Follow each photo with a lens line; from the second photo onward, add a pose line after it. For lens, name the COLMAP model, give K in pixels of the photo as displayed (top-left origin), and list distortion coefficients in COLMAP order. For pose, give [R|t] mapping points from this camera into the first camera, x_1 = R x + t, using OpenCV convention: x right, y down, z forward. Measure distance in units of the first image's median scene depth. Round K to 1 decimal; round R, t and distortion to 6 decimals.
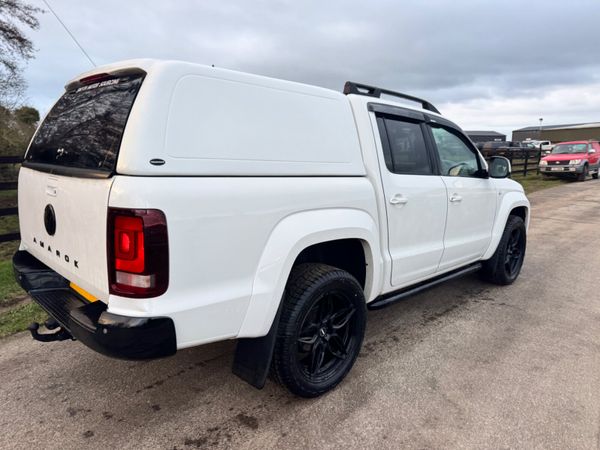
lens RADIAL K [[434.0, 0, 300.0], [0, 434.0, 225.0], [0, 0, 1]] dist [0.072747, -0.087956]
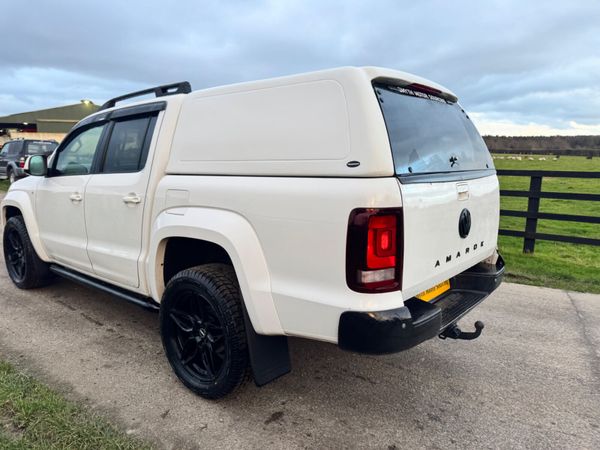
lens RADIAL K [[434.0, 0, 300.0], [0, 434.0, 225.0], [0, 0, 1]] dist [0.072747, -0.087956]
pose [[-0.096654, -0.180095, 0.978889, -1.471313], [0.164472, 0.967083, 0.194162, -0.261197], [-0.981635, 0.179766, -0.063852, 1.372982]]
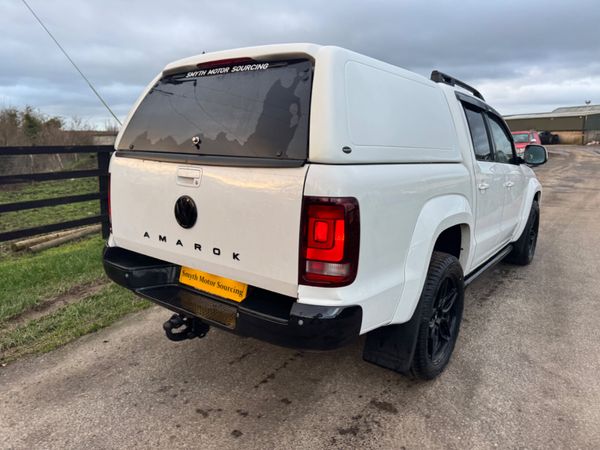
lens RADIAL K [[435.3, 0, 298.7], [0, 435.3, 219.1], [0, 0, 1]] dist [0.076593, -0.097720]
pose [[0.989586, -0.026879, 0.141413, -0.432631], [0.025784, 0.999622, 0.009571, 0.000513], [-0.141617, -0.005825, 0.989904, 0.026555]]
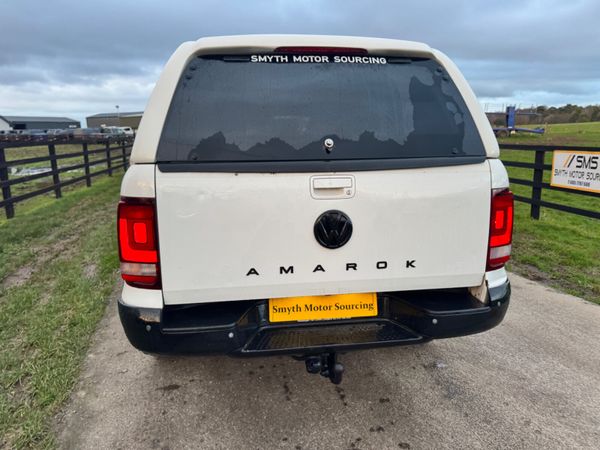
lens RADIAL K [[428.8, 0, 300.0], [0, 428.8, 225.0], [0, 0, 1]] dist [0.066967, -0.083581]
pose [[0.584407, -0.188190, 0.789337, -1.142211], [0.162224, 0.980195, 0.113587, -0.110860], [-0.795080, 0.061668, 0.603362, 0.547863]]
